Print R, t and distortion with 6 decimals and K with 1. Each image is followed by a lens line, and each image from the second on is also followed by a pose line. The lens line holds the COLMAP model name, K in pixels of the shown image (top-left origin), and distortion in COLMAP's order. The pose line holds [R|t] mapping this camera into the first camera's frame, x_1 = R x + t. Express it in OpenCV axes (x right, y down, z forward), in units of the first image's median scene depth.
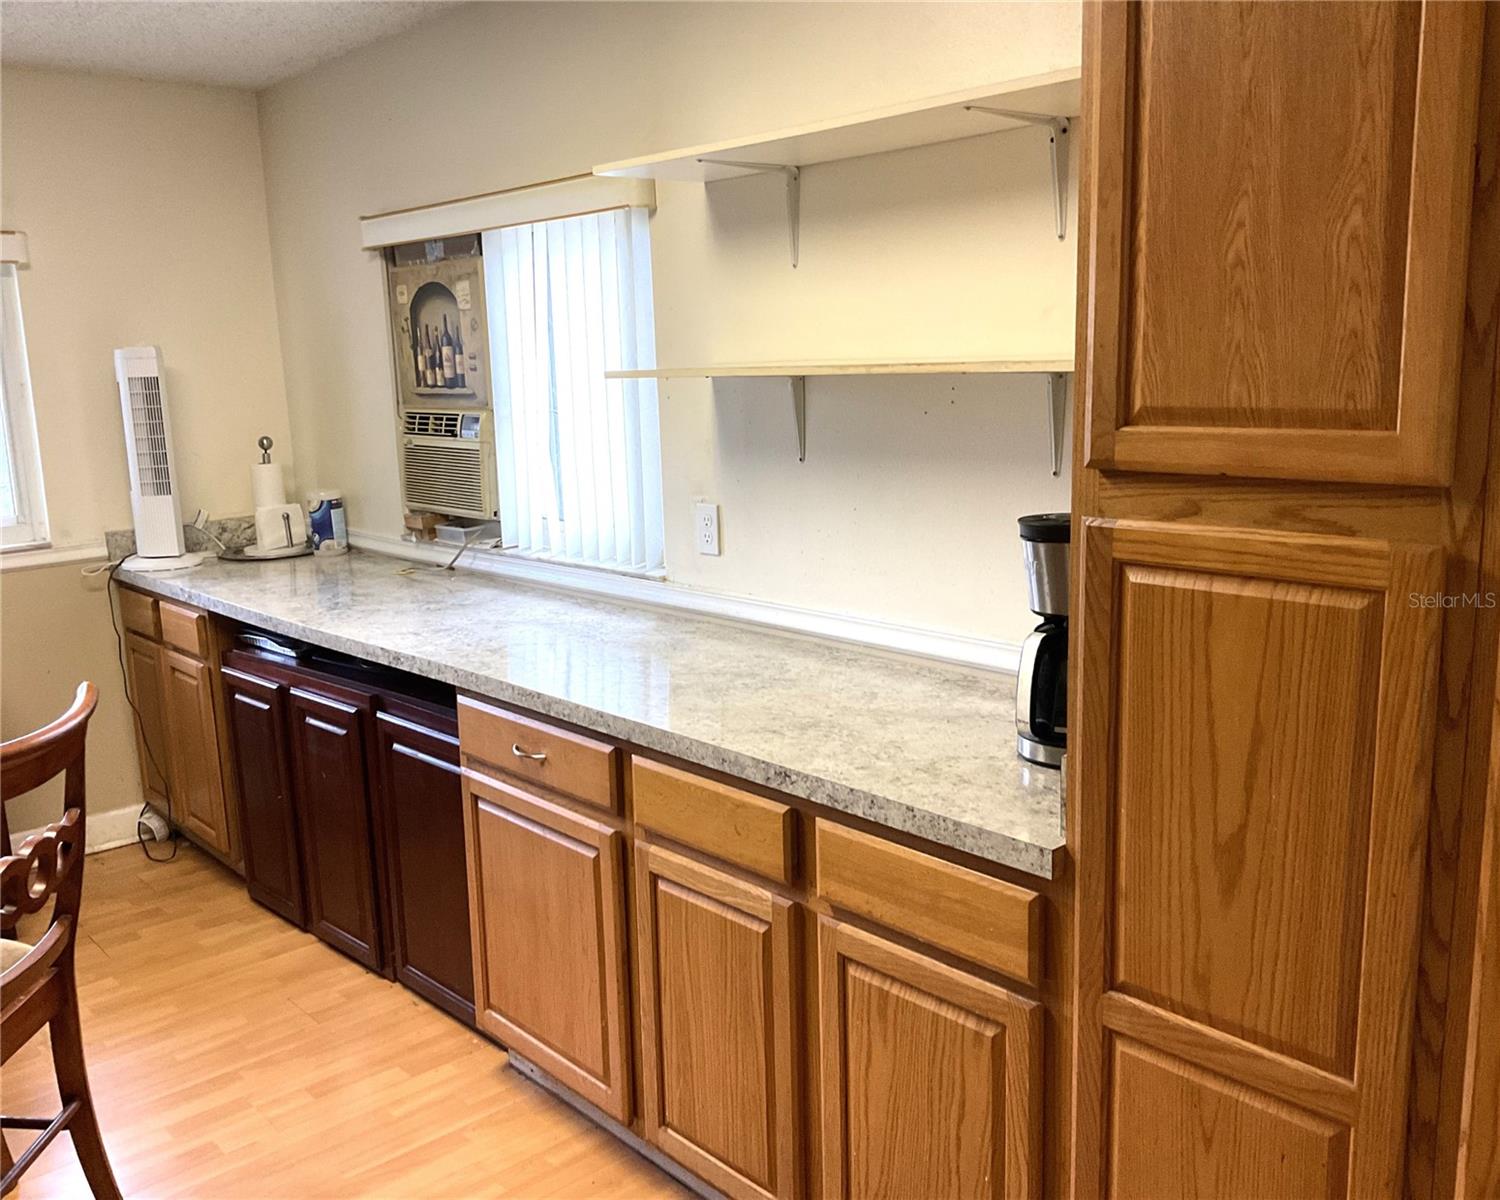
lens RADIAL K [[1345.1, 0, 748.7], [0, 1345.1, 603.5], [0, 0, 1]] dist [0.059188, -0.095127]
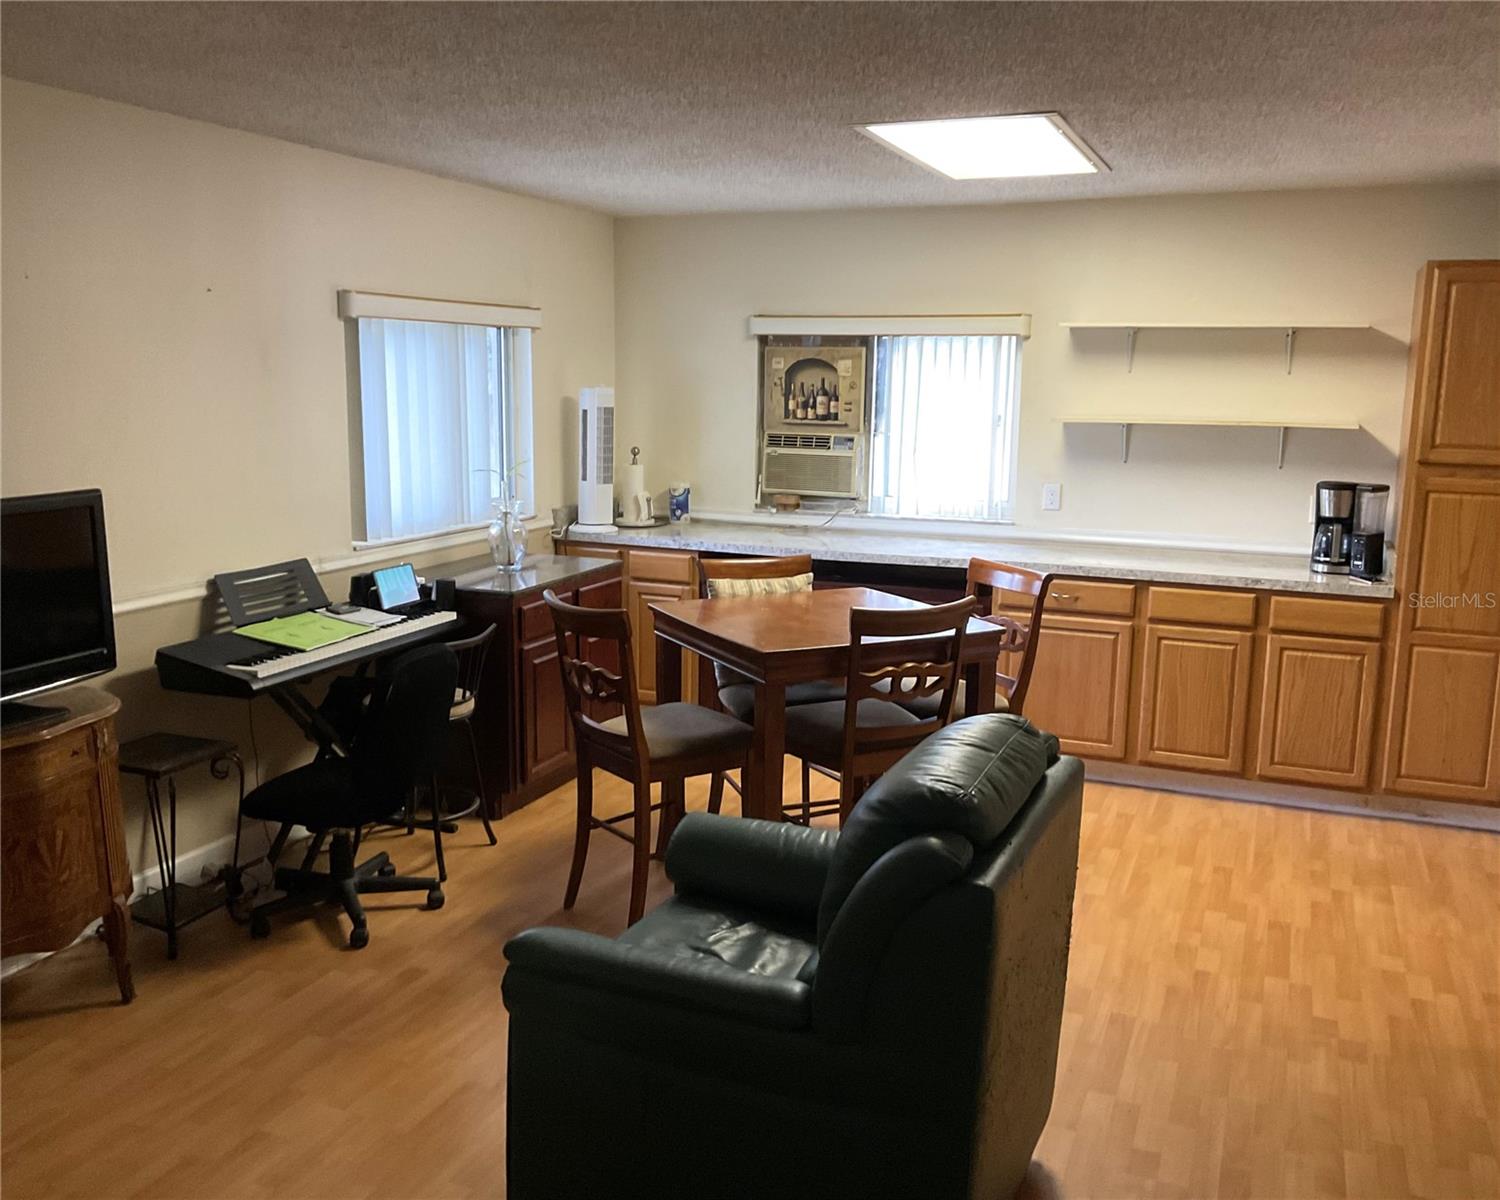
lens RADIAL K [[1345.1, 0, 749.0], [0, 1345.1, 600.4], [0, 0, 1]] dist [0.059188, -0.095127]
pose [[0.893963, -0.032844, 0.446936, -1.370048], [0.040475, 0.999152, -0.007533, 0.098149], [-0.446310, 0.024824, 0.894534, -0.607985]]
